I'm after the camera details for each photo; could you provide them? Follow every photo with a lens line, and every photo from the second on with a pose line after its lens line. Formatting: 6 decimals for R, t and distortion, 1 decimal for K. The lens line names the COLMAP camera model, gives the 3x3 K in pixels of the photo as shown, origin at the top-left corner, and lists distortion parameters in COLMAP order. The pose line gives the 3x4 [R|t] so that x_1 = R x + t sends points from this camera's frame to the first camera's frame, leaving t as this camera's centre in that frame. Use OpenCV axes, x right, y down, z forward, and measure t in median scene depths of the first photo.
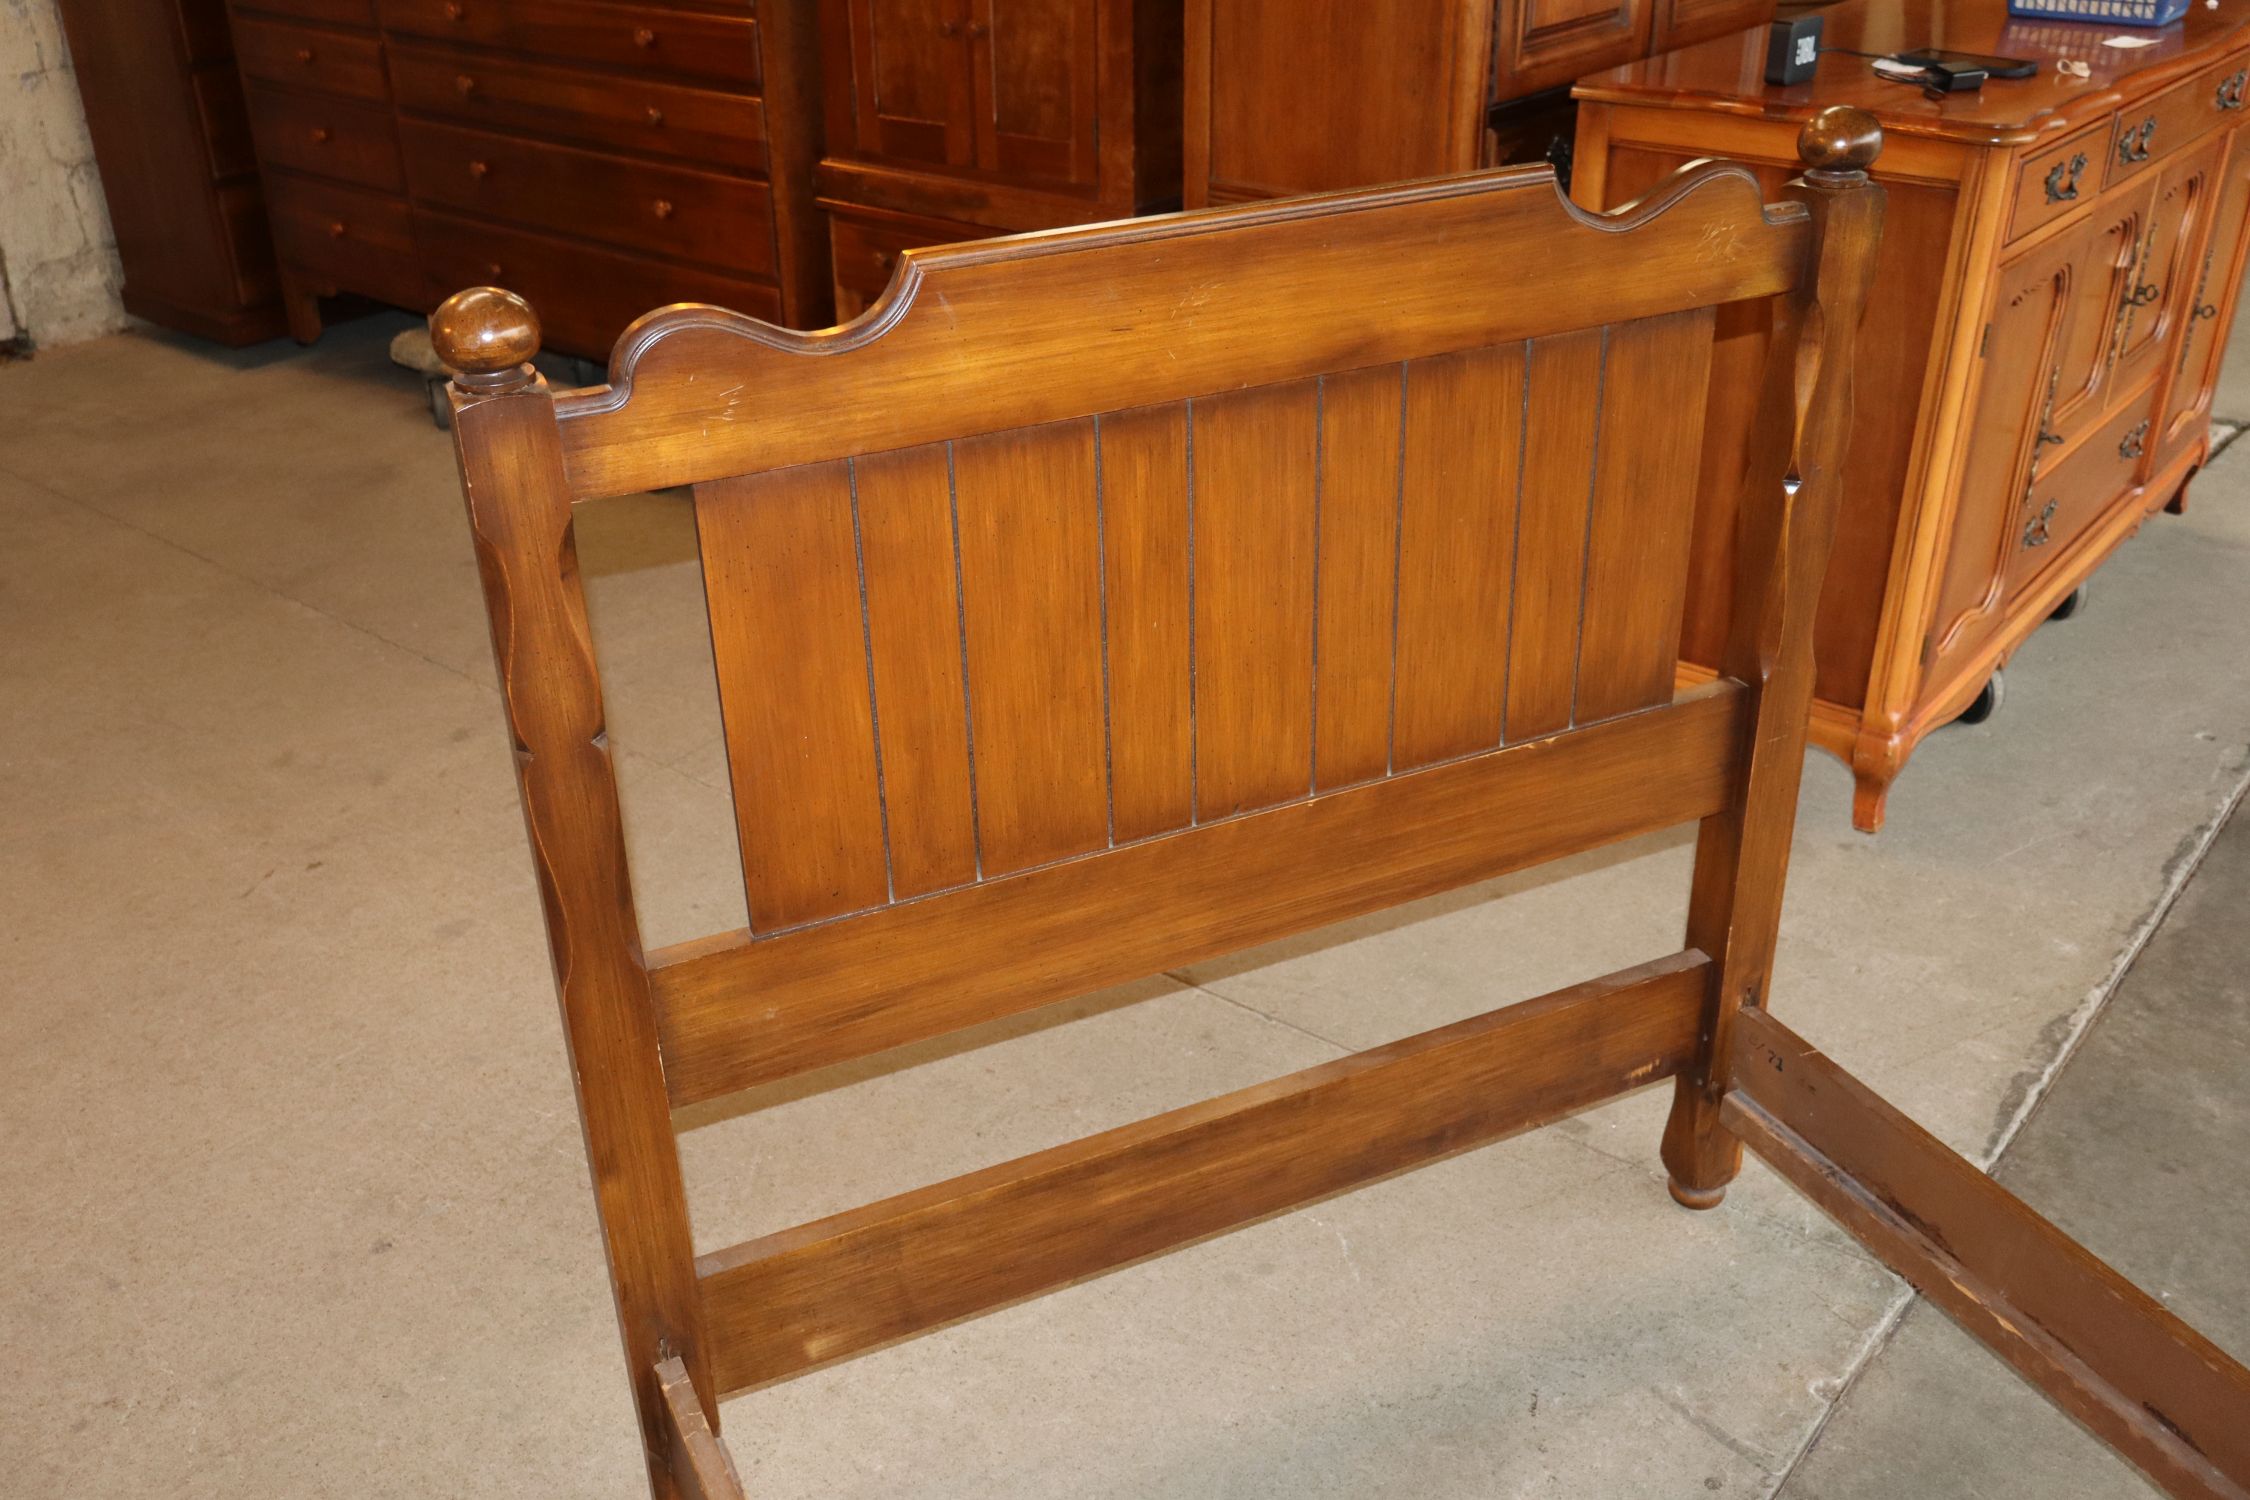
lens RADIAL K [[2053.9, 0, 1129.8], [0, 2053.9, 734.1], [0, 0, 1]] dist [0.021852, 0.000000]
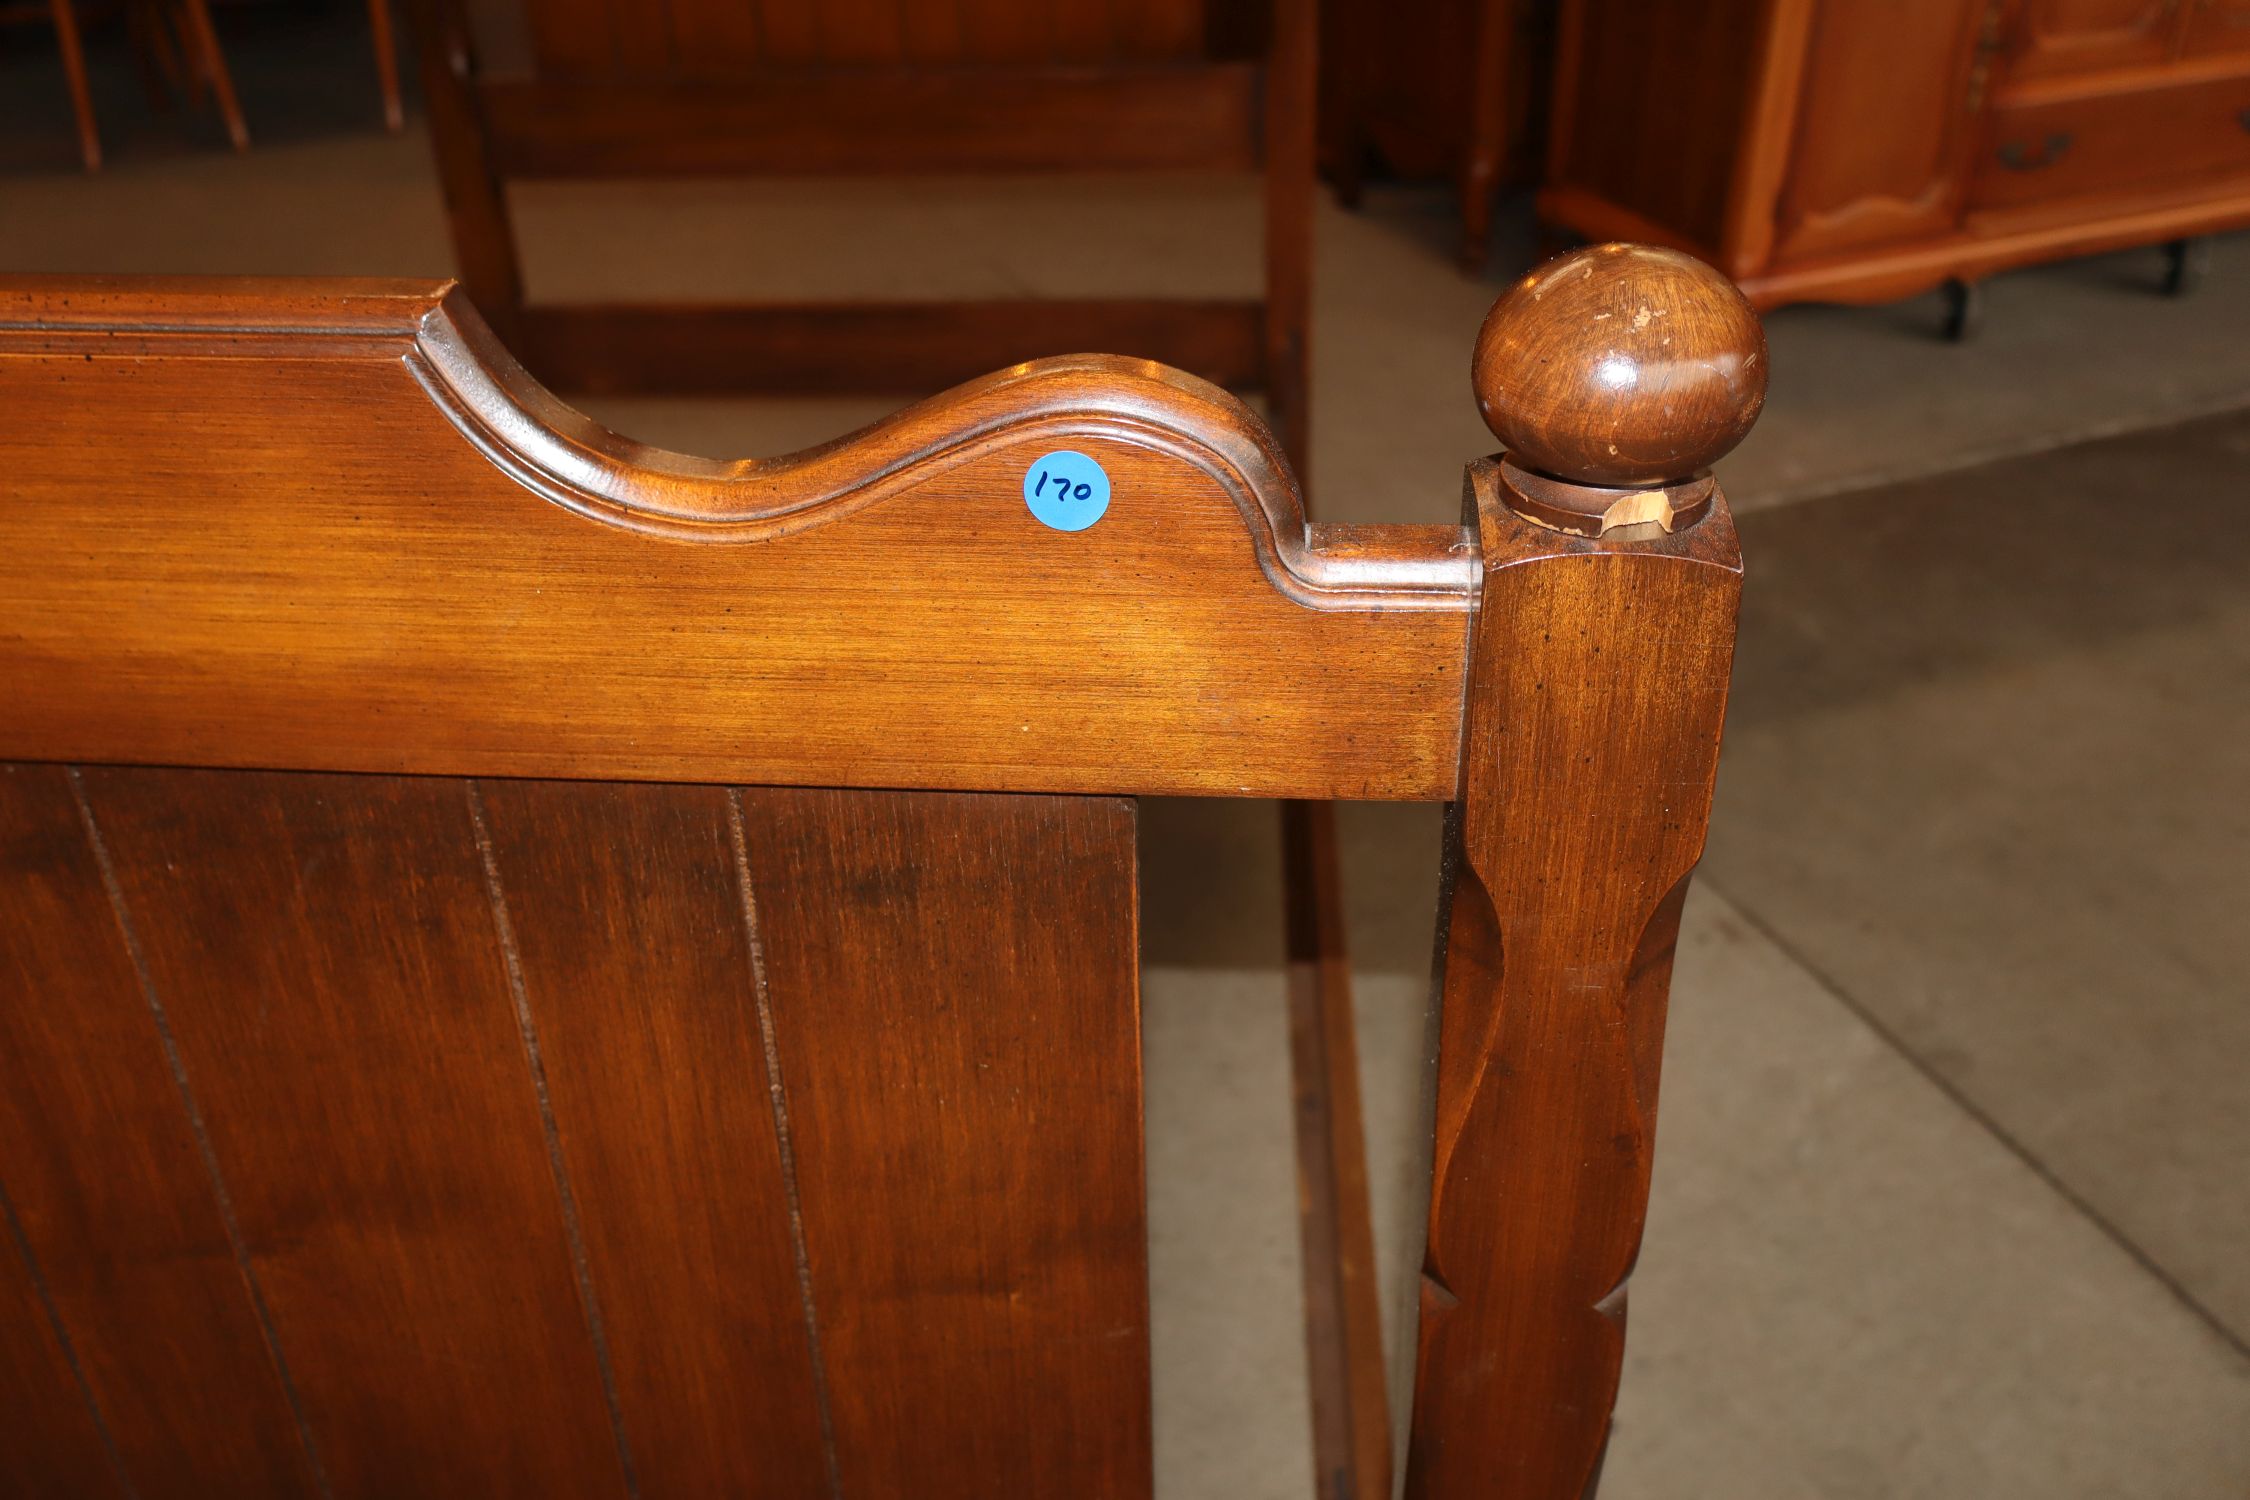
lens RADIAL K [[2053.9, 0, 1120.9], [0, 2053.9, 758.0], [0, 0, 1]] dist [0.021852, 0.000000]
pose [[0.876312, 0.257400, -0.407213, 0.979805], [-0.216807, 0.965569, 0.143774, 0.266024], [0.430200, -0.037705, 0.901946, -0.319293]]
